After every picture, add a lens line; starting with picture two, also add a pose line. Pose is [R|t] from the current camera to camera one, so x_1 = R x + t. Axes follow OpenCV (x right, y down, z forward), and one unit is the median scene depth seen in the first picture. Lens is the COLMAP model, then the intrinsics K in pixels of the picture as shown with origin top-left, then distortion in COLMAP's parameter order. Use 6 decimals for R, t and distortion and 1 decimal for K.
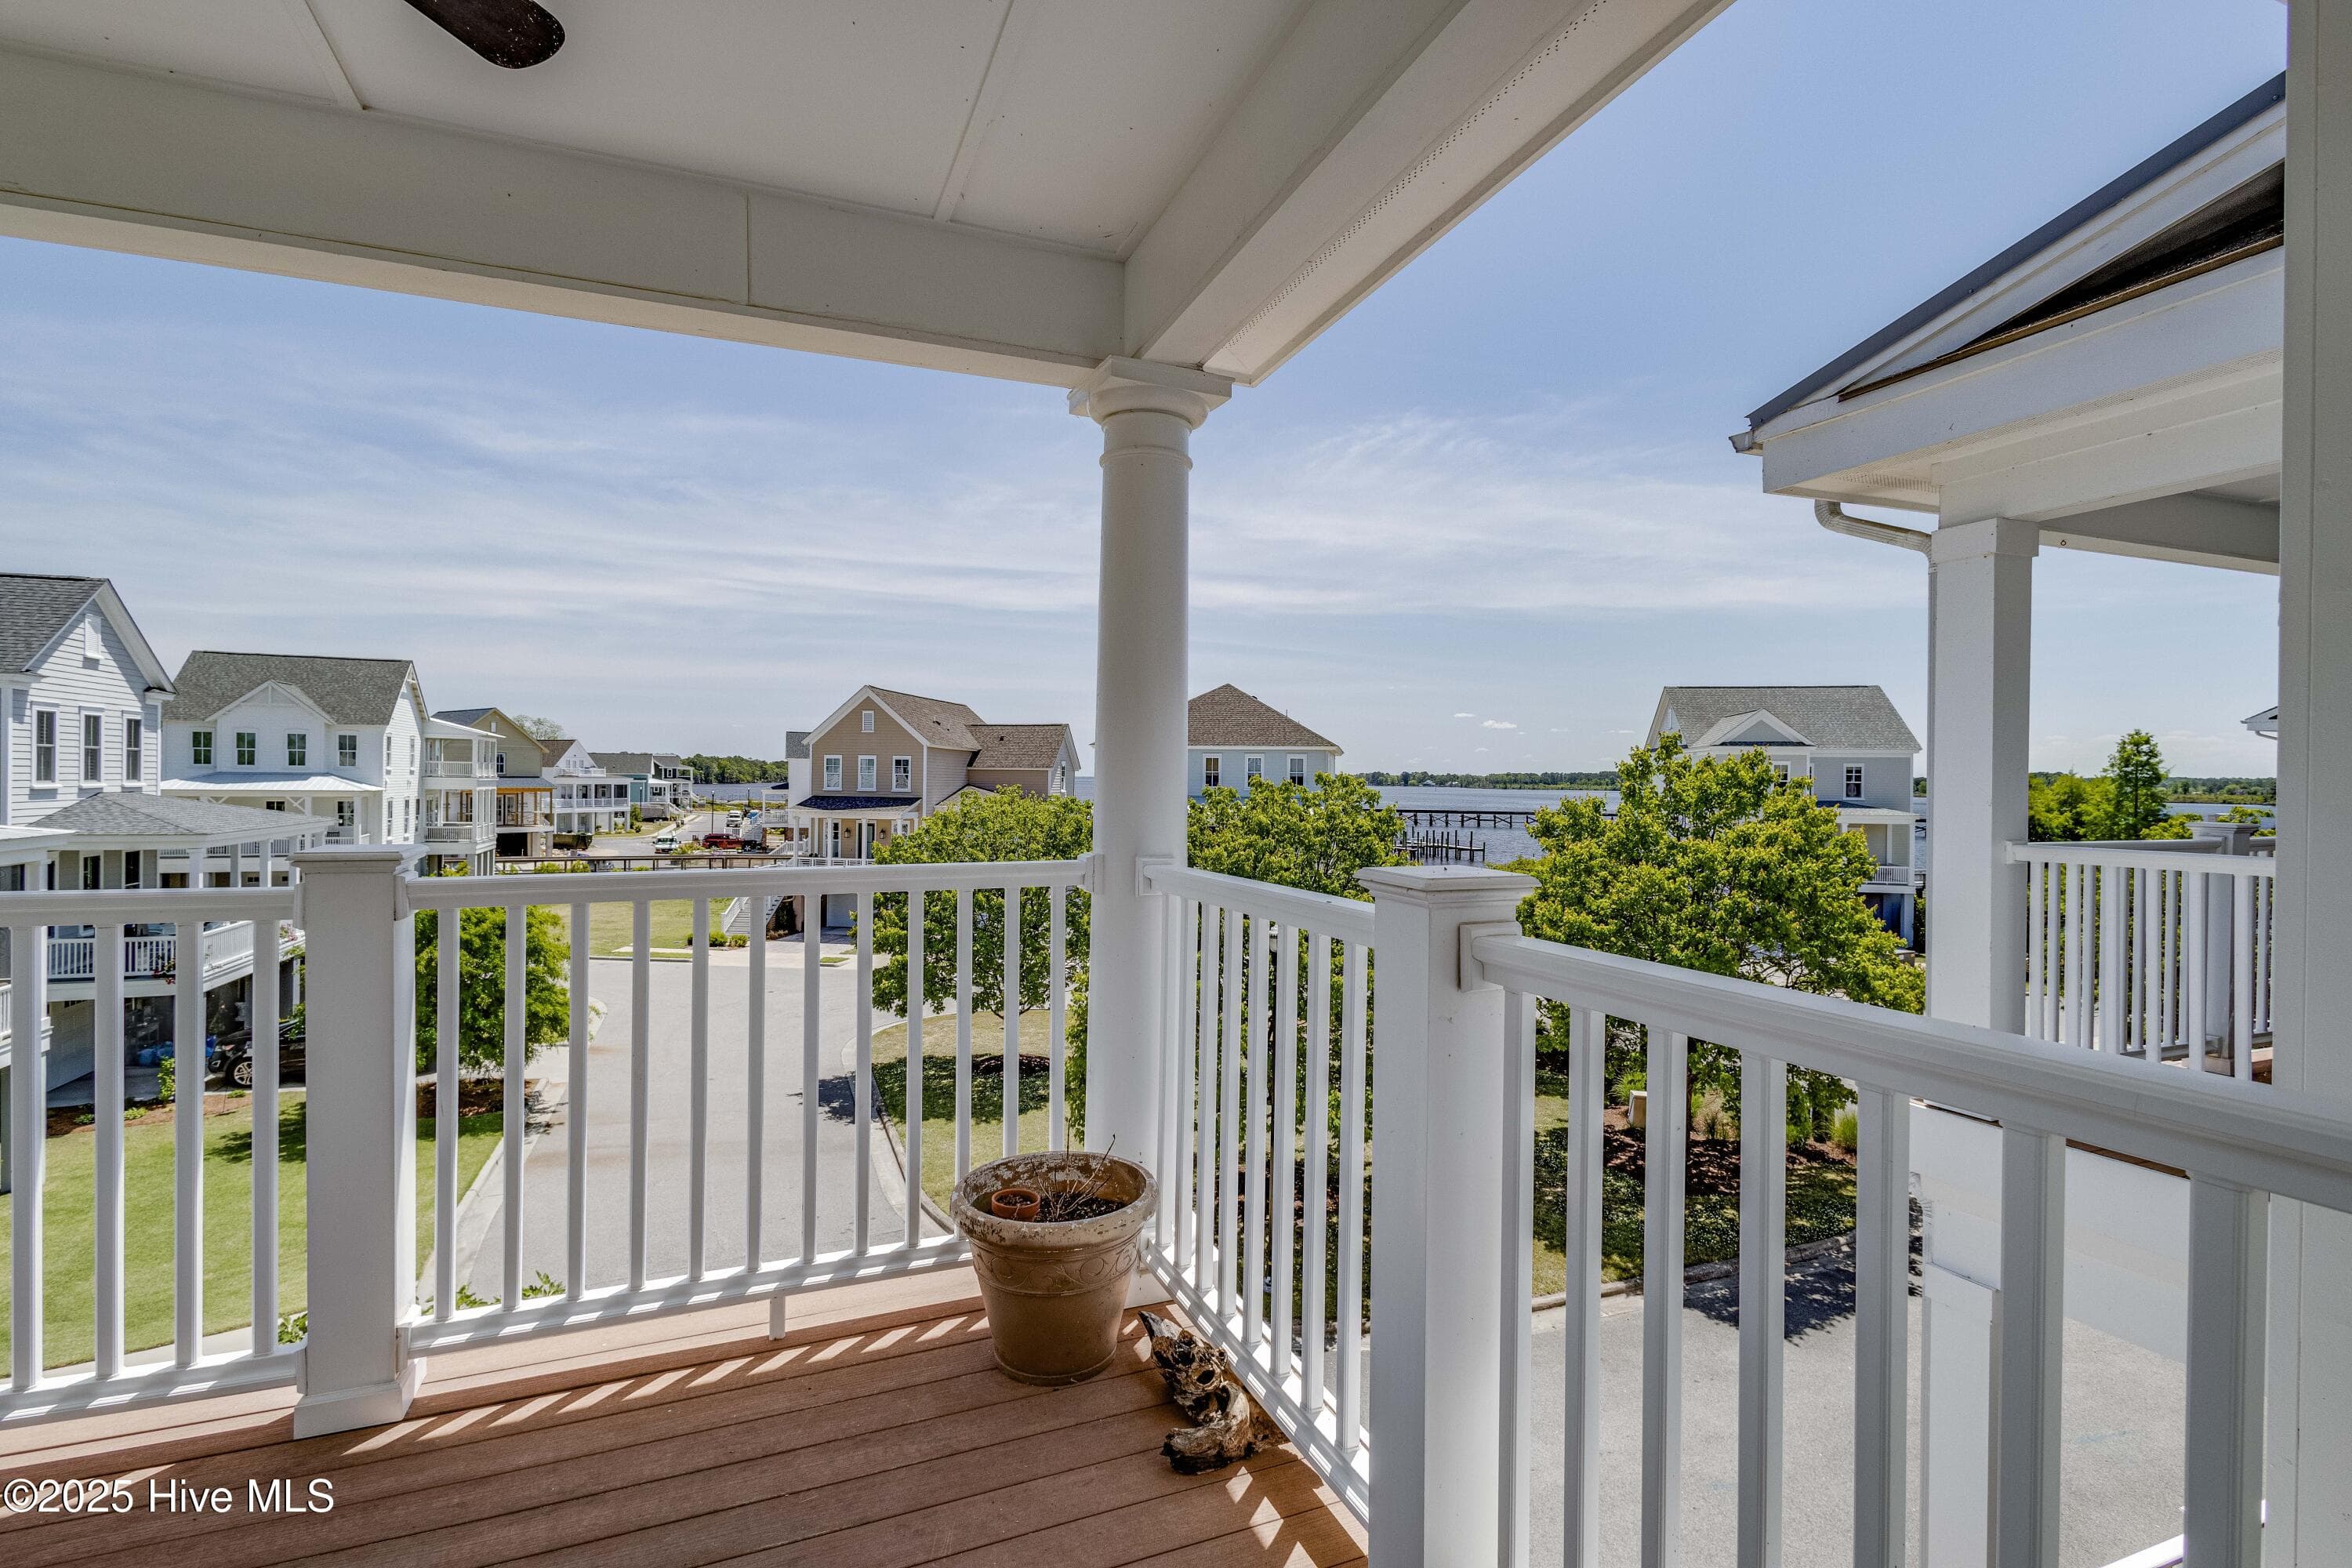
lens RADIAL K [[1081.0, 0, 1178.9], [0, 1081.0, 777.3], [0, 0, 1]] dist [0.010920, -0.000856]
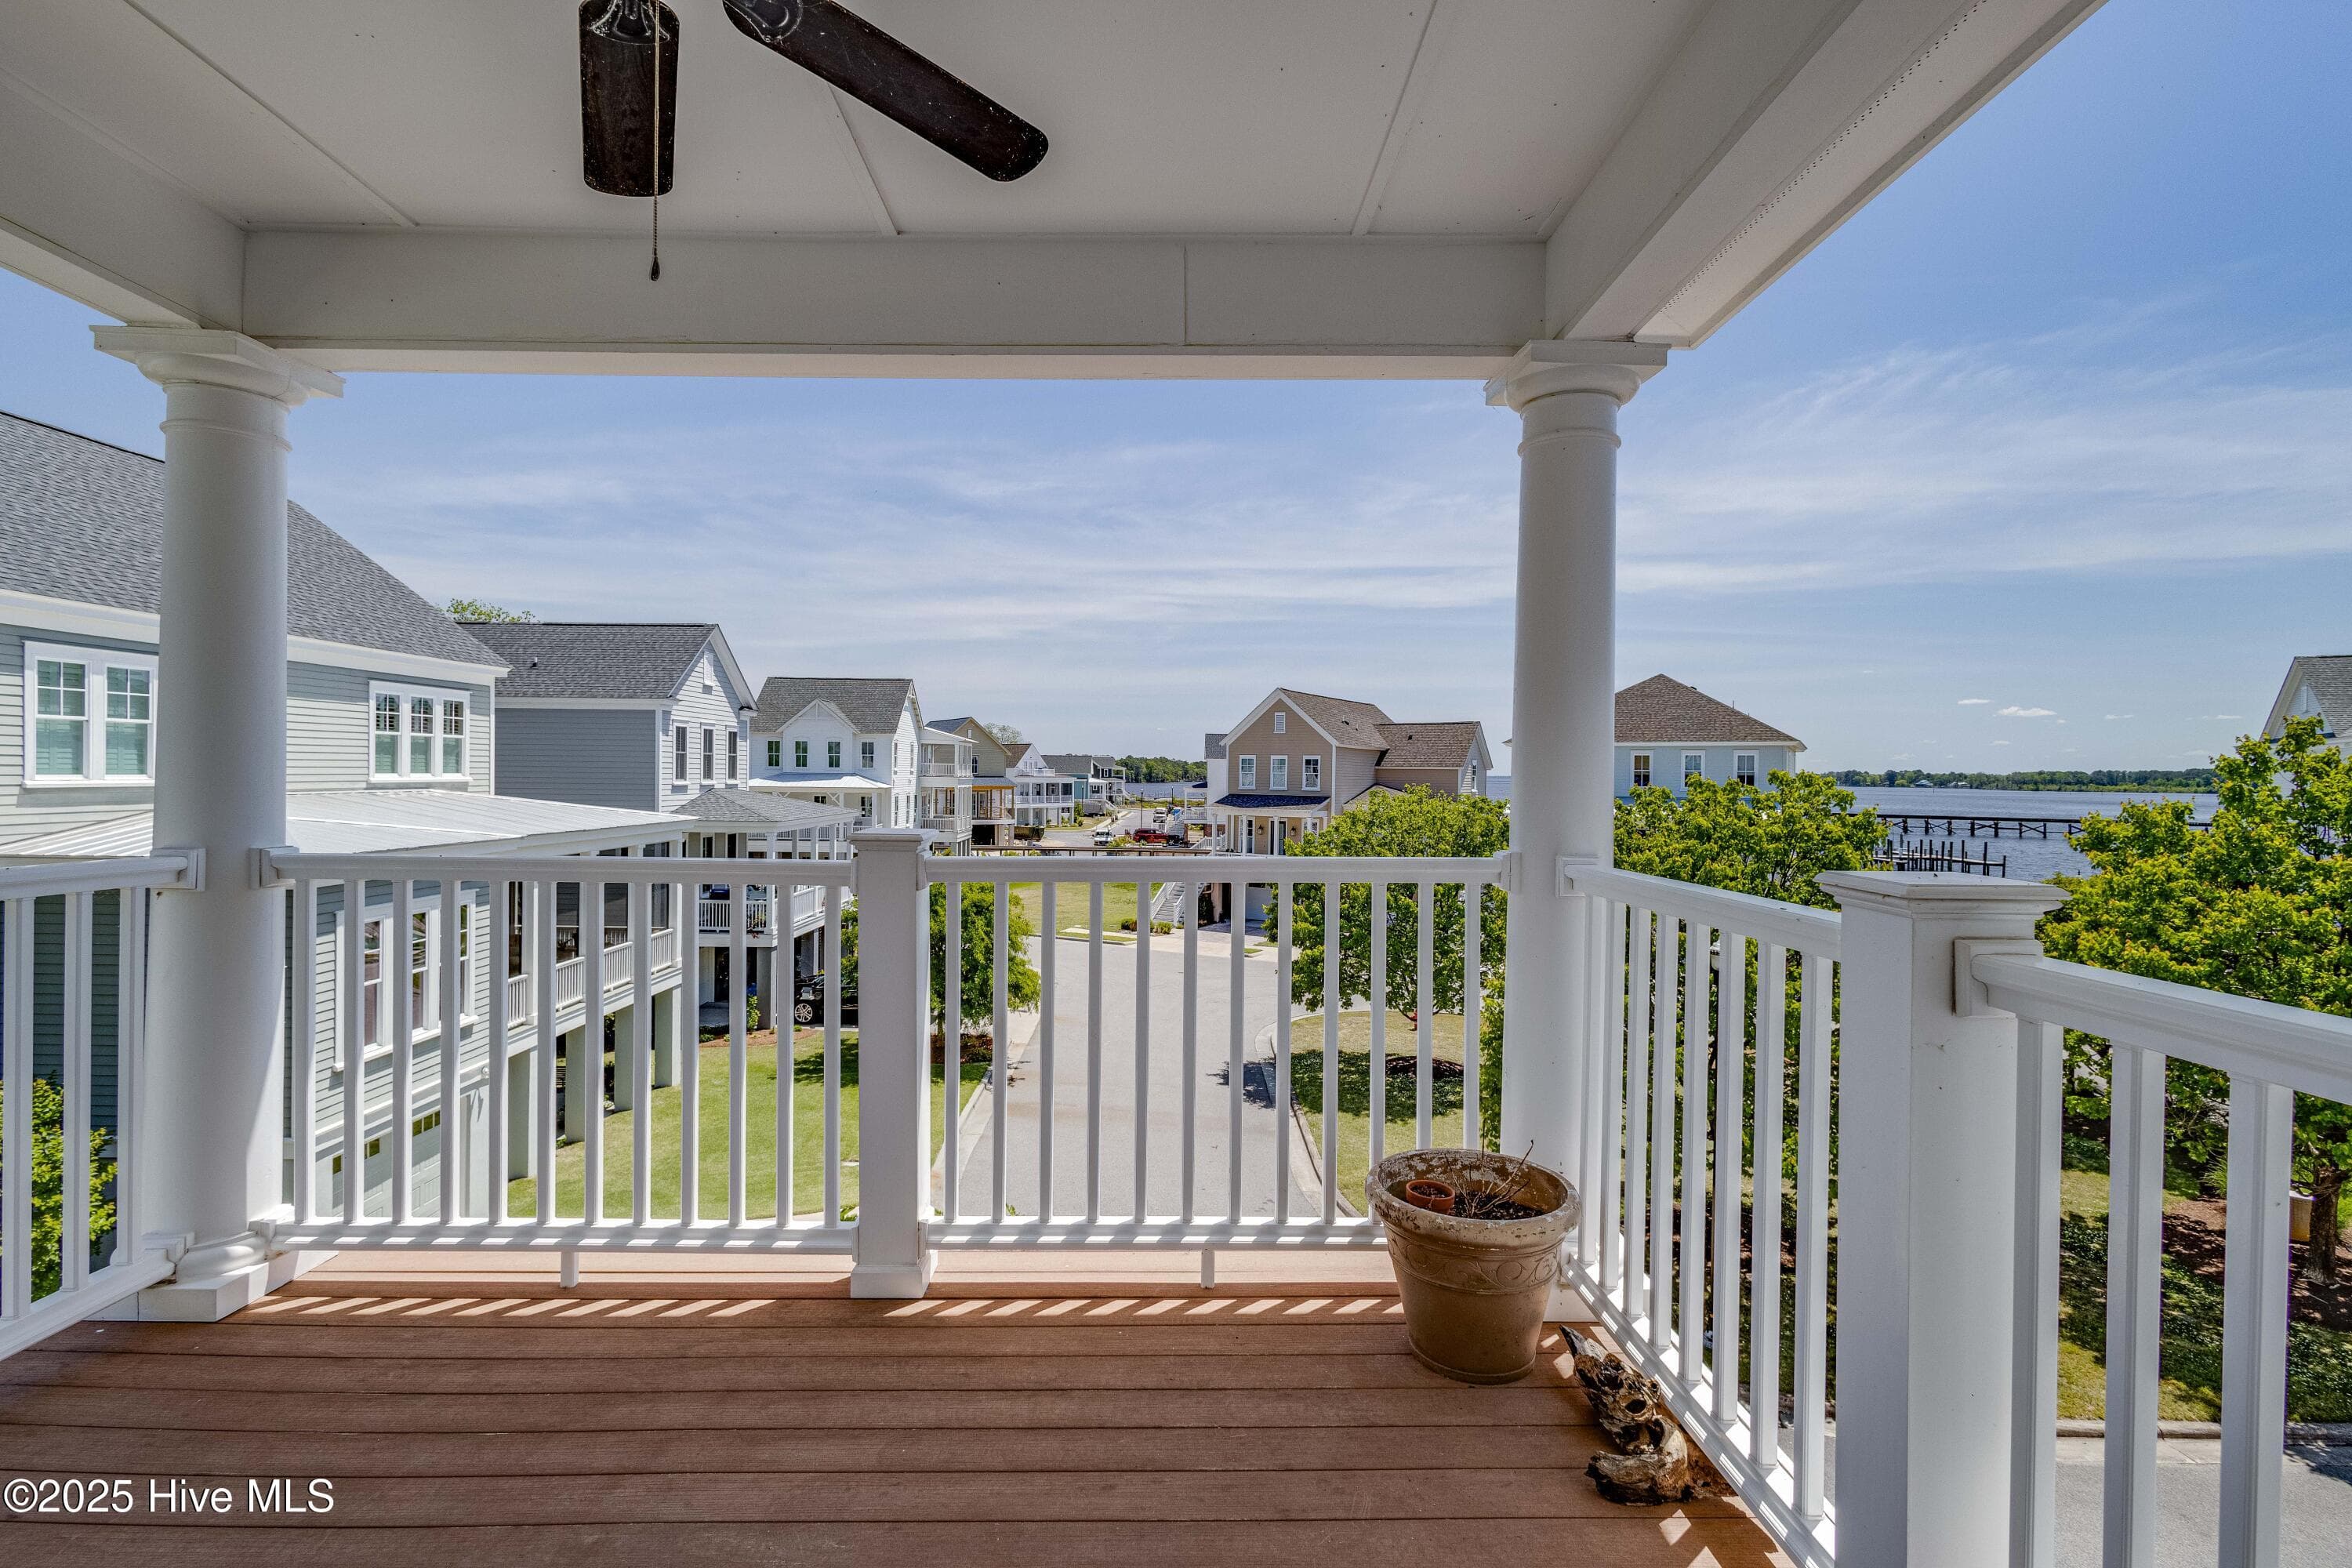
lens RADIAL K [[1081.0, 0, 1171.0], [0, 1081.0, 782.7], [0, 0, 1]] dist [0.010920, -0.000856]
pose [[0.929039, 0.002078, -0.369976, -0.000896], [-0.000075, 0.999985, 0.005428, 0.001254], [0.369982, -0.005015, 0.929025, -0.012444]]
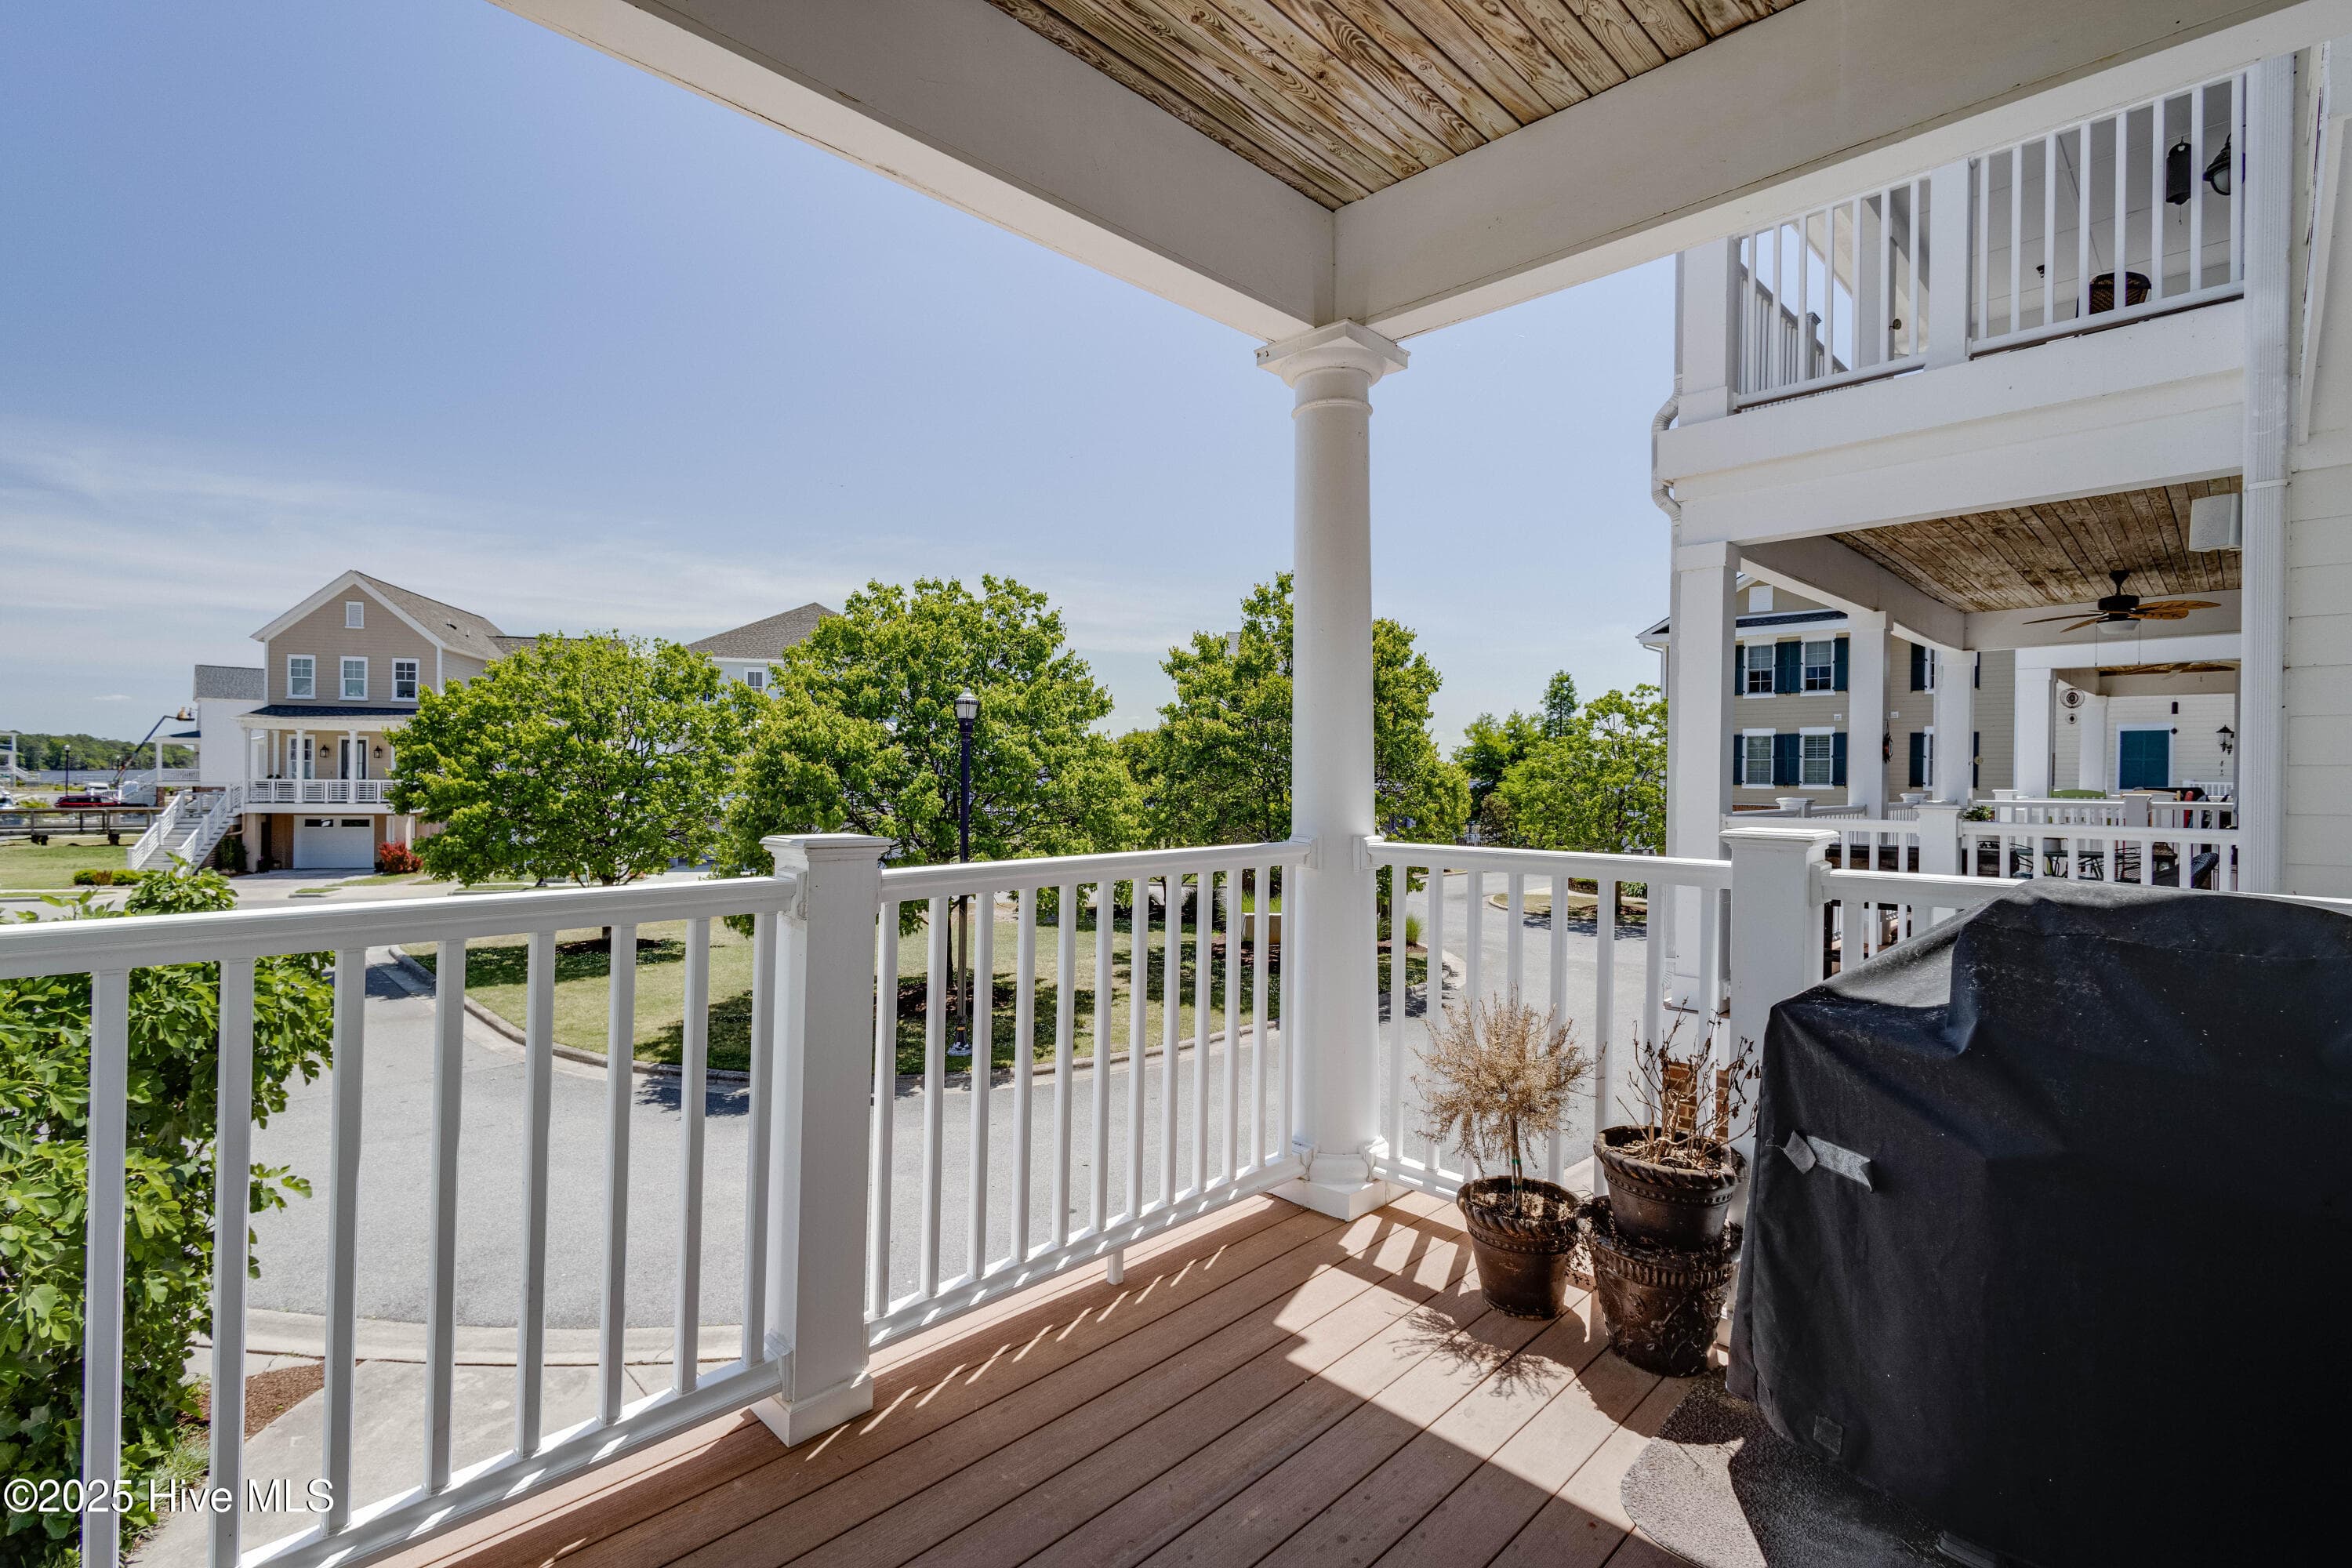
lens RADIAL K [[1081.0, 0, 1176.5], [0, 1081.0, 780.2], [0, 0, 1]] dist [0.010920, -0.000856]
pose [[0.918999, -0.004525, 0.394234, -0.272827], [0.003501, 0.999988, 0.003318, 0.475650], [-0.394245, -0.001669, 0.919004, -0.002611]]
